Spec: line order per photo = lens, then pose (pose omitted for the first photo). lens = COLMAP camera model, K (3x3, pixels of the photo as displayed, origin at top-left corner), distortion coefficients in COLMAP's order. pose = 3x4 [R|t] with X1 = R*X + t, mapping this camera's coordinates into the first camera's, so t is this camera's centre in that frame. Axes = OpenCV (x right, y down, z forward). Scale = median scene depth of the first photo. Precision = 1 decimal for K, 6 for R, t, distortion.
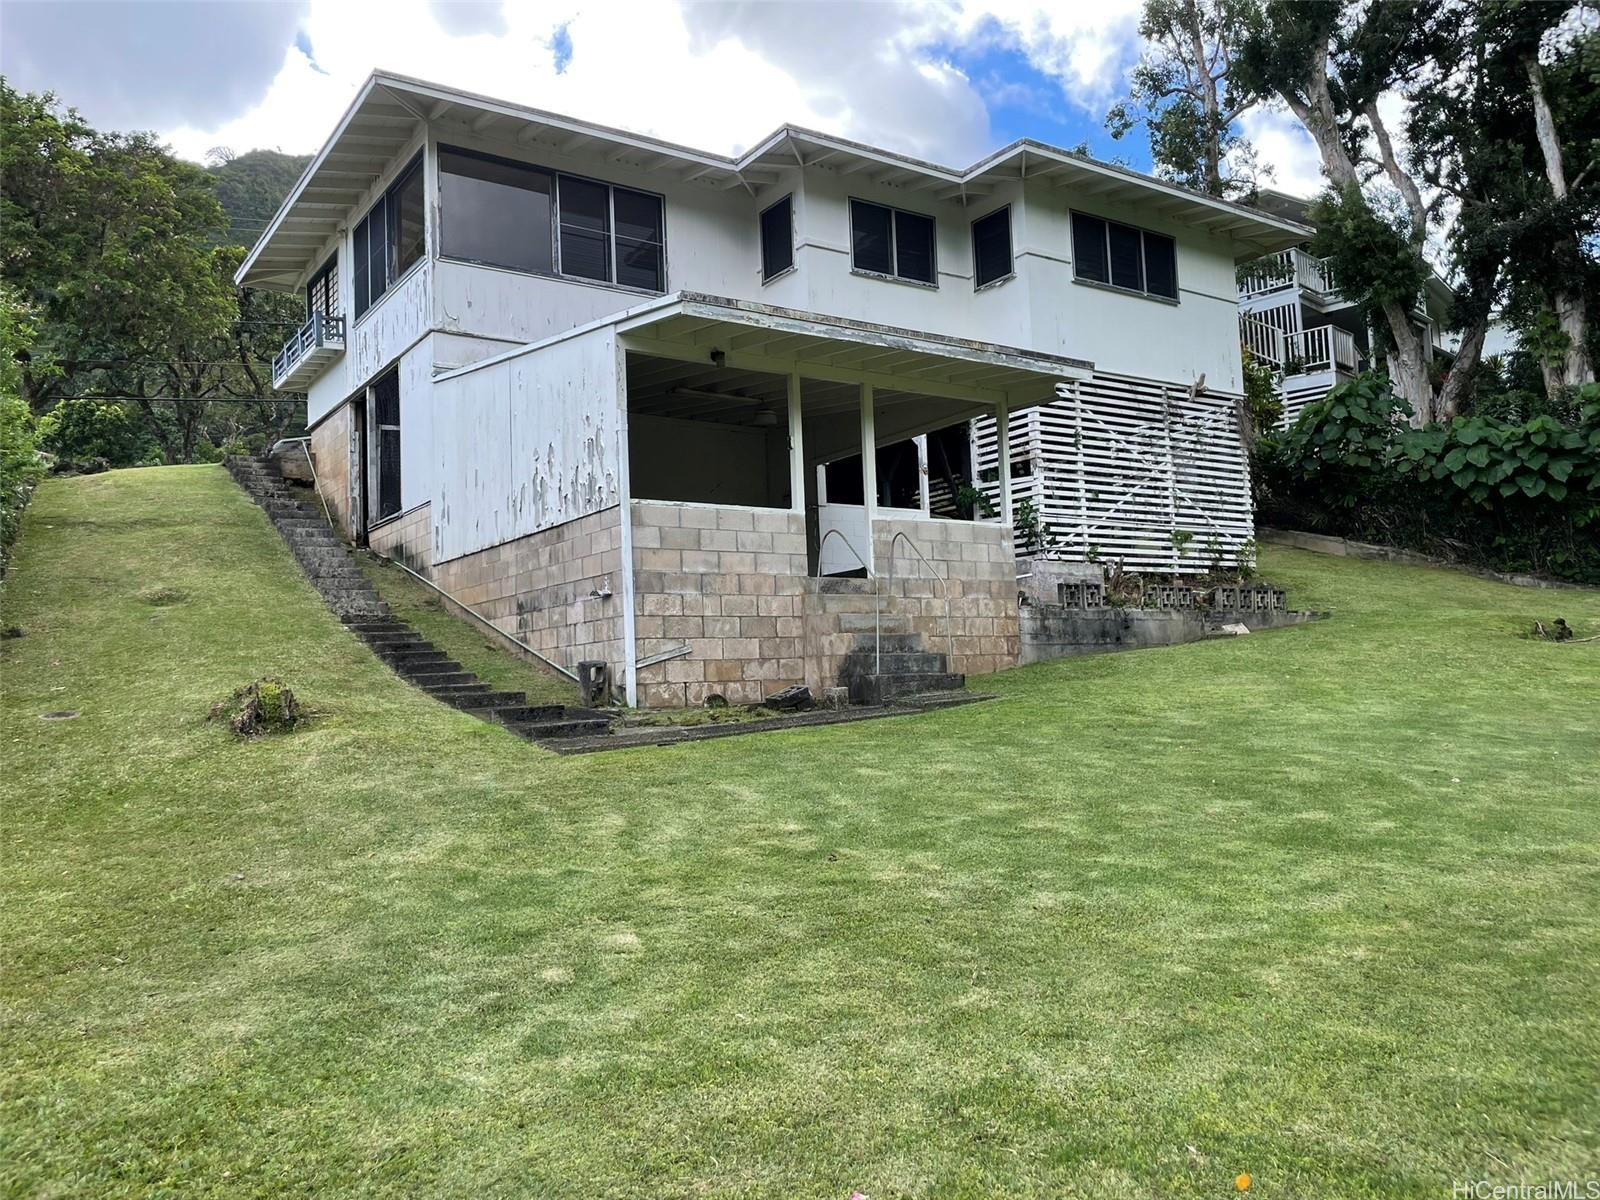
lens RADIAL K [[1237.8, 0, 800.0], [0, 1237.8, 574.2], [0, 0, 1]] dist [0.079179, -0.114959]
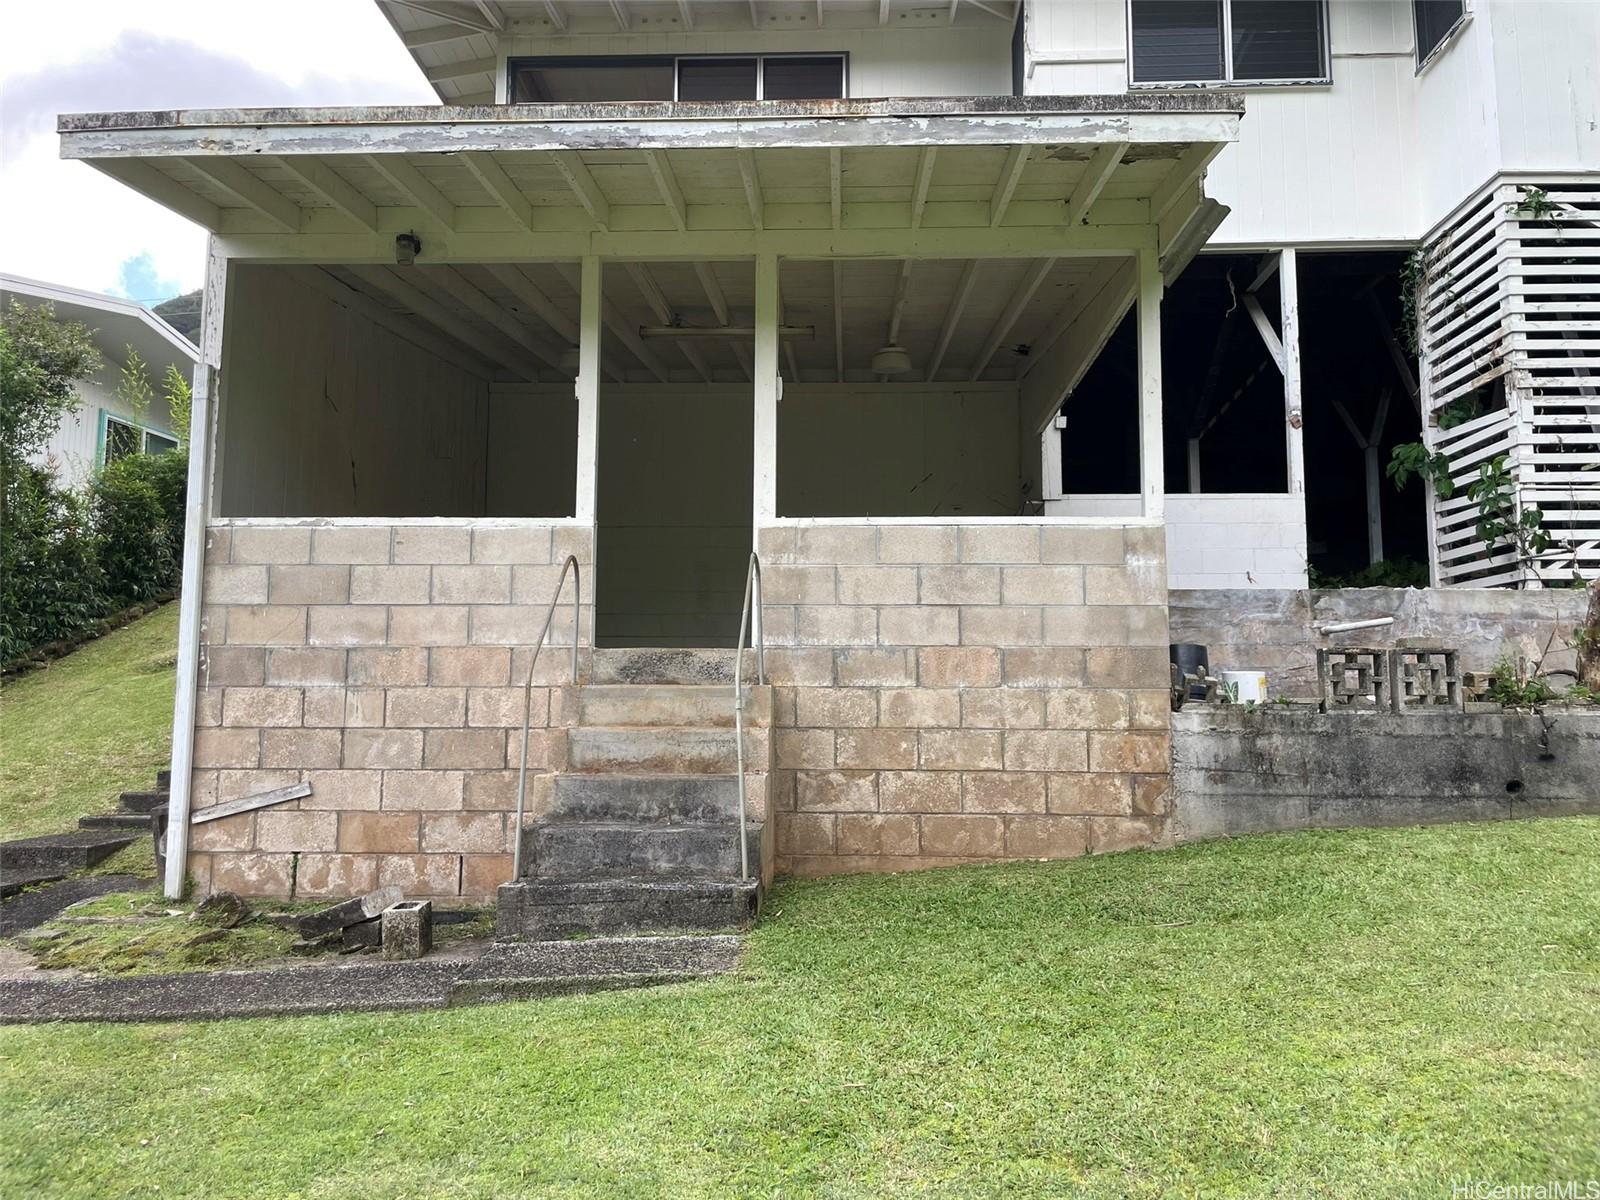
lens RADIAL K [[1237.8, 0, 800.0], [0, 1237.8, 574.2], [0, 0, 1]] dist [0.079179, -0.114959]
pose [[0.794442, -0.031156, -0.606540, 0.381864], [0.023580, 0.999513, -0.020456, -0.015852], [0.606882, 0.001949, 0.794790, 0.643136]]
